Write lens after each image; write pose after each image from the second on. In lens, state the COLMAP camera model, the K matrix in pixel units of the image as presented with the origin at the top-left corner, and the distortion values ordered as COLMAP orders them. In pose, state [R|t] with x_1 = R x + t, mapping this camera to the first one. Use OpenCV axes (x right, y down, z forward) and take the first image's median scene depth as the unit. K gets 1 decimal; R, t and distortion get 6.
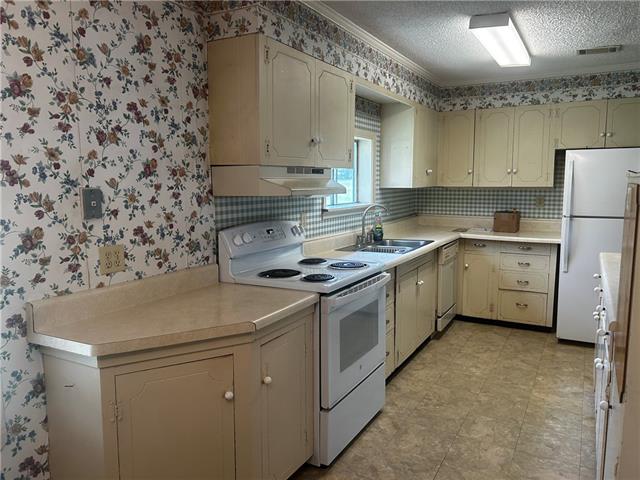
lens RADIAL K [[479.8, 0, 320.7], [0, 479.8, 238.5], [0, 0, 1]] dist [0.053130, -0.057815]
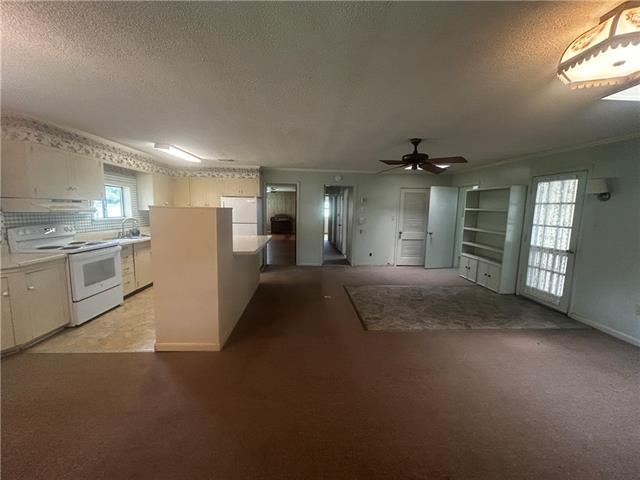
lens RADIAL K [[257.4, 0, 320.4], [0, 257.4, 240.5], [0, 0, 1]] dist [-0.001236, -0.000541]
pose [[0.842122, -0.043447, 0.537534, 0.329874], [0.040398, 0.999031, 0.017460, 0.070334], [-0.537772, 0.007011, 0.843061, -0.668546]]
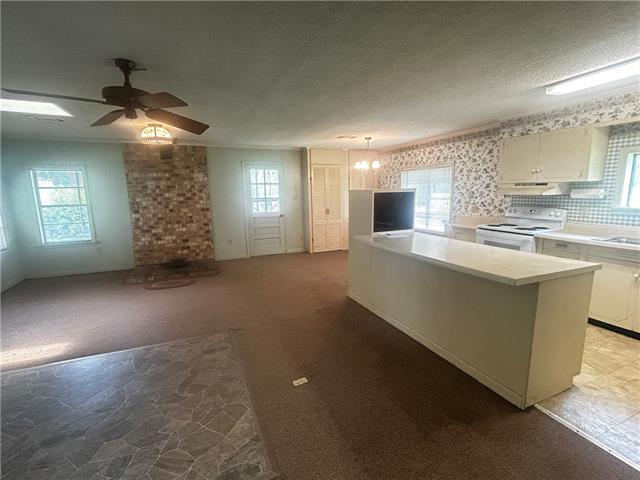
lens RADIAL K [[299.4, 0, 322.8], [0, 299.4, 240.4], [0, 0, 1]] dist [-0.000979, 0.003187]
pose [[-0.605185, 0.142729, -0.783185, 1.835227], [-0.081317, 0.967567, 0.239167, -0.155597], [0.791921, 0.208427, -0.573951, 1.174037]]
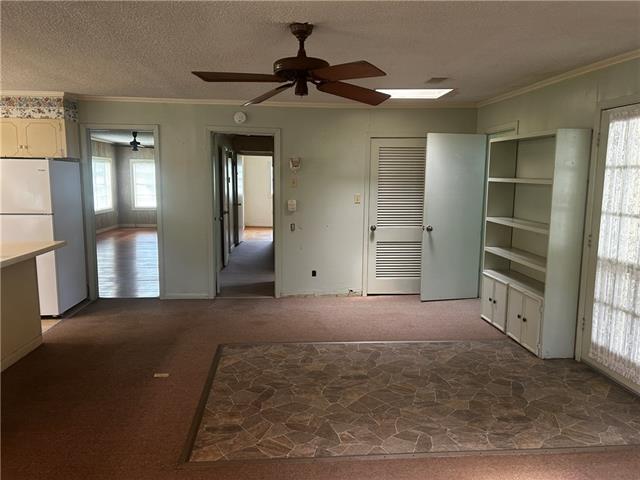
lens RADIAL K [[479.8, 0, 322.3], [0, 479.8, 241.7], [0, 0, 1]] dist [0.053130, -0.057815]
pose [[0.826820, -0.059275, 0.559335, 0.858321], [0.053303, 0.998214, 0.026991, 0.057425], [-0.559935, 0.007497, 0.828502, -0.751055]]
